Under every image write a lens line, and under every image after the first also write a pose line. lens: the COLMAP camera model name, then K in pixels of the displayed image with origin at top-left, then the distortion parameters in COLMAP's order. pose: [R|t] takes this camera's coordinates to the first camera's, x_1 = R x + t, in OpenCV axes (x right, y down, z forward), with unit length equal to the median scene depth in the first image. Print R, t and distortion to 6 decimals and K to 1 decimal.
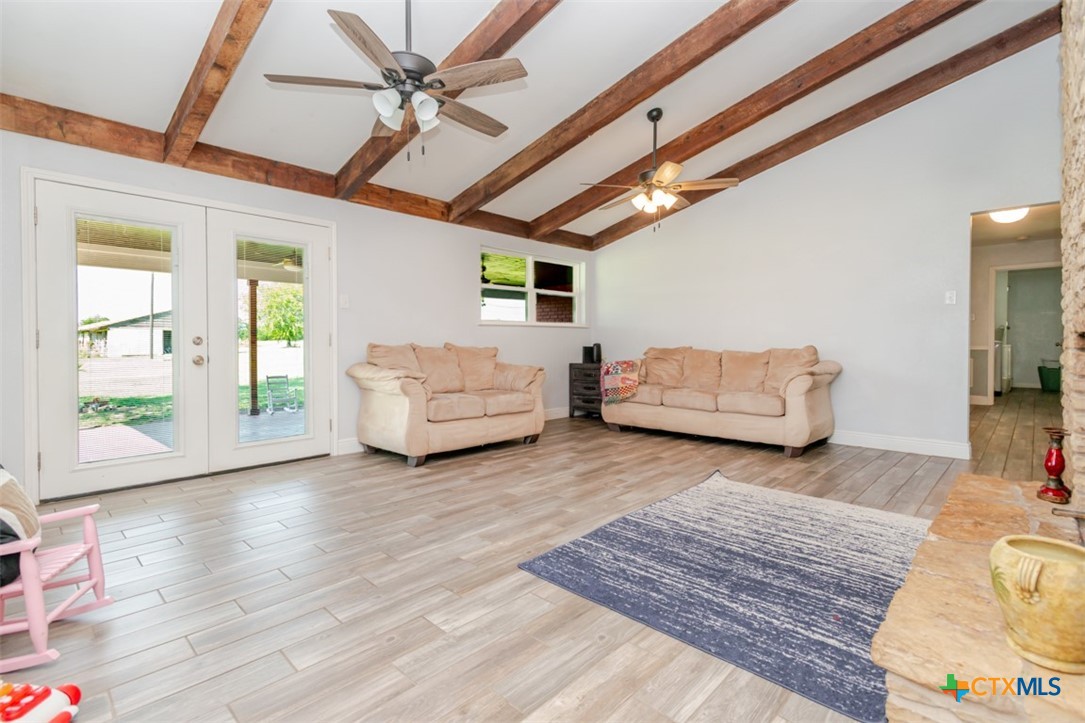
lens RADIAL K [[511.5, 0, 542.4], [0, 511.5, 354.8], [0, 0, 1]] dist [0.000890, 0.000054]
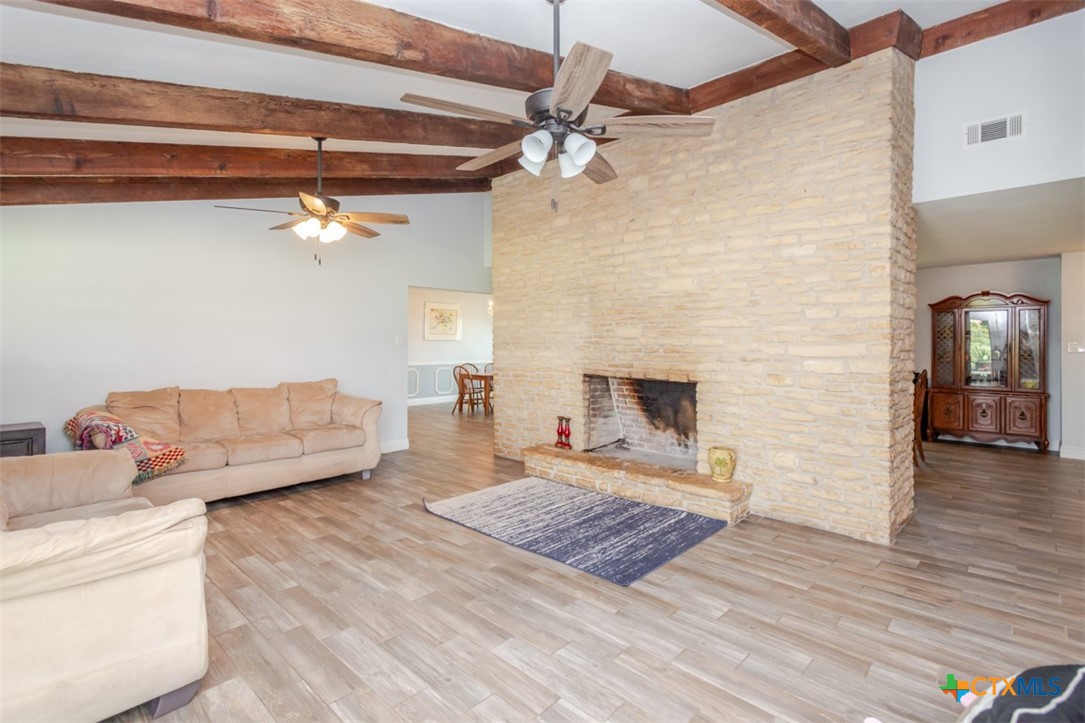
lens RADIAL K [[511.5, 0, 540.0], [0, 511.5, 352.8], [0, 0, 1]] dist [0.000890, 0.000054]
pose [[-0.015072, -0.020403, 0.999678, -1.173382], [0.017639, 0.999631, 0.020668, -0.175260], [-0.999731, 0.017945, -0.014707, 1.102537]]
